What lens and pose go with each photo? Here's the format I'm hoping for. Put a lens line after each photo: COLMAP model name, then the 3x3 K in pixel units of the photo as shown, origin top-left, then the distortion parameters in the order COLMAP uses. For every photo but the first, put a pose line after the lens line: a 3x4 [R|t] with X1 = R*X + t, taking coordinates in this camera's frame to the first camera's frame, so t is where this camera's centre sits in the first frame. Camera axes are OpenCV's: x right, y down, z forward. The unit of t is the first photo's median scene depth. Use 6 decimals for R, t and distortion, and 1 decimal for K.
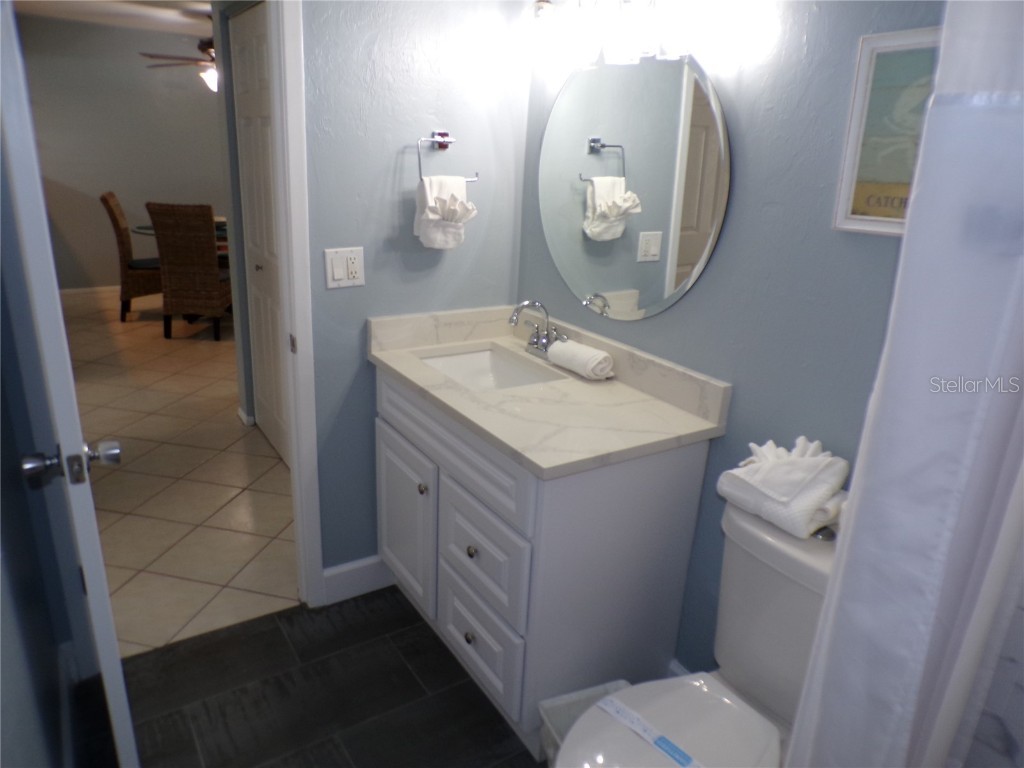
lens RADIAL K [[695.4, 0, 513.4], [0, 695.4, 388.4], [0, 0, 1]] dist [-0.047193, 0.025247]
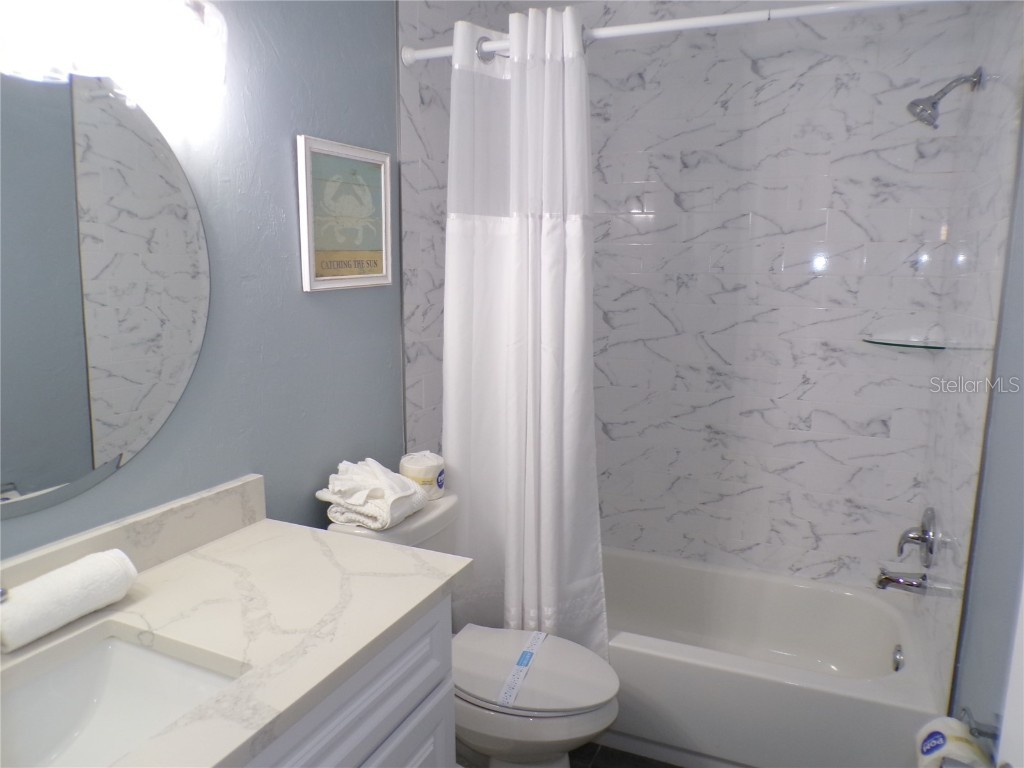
lens RADIAL K [[695.4, 0, 513.4], [0, 695.4, 388.4], [0, 0, 1]] dist [-0.047193, 0.025247]
pose [[-0.532519, -0.188803, 0.825092, -0.669376], [0.249899, 0.896280, 0.366378, -0.395374], [-0.808687, 0.401293, -0.430104, 1.191911]]
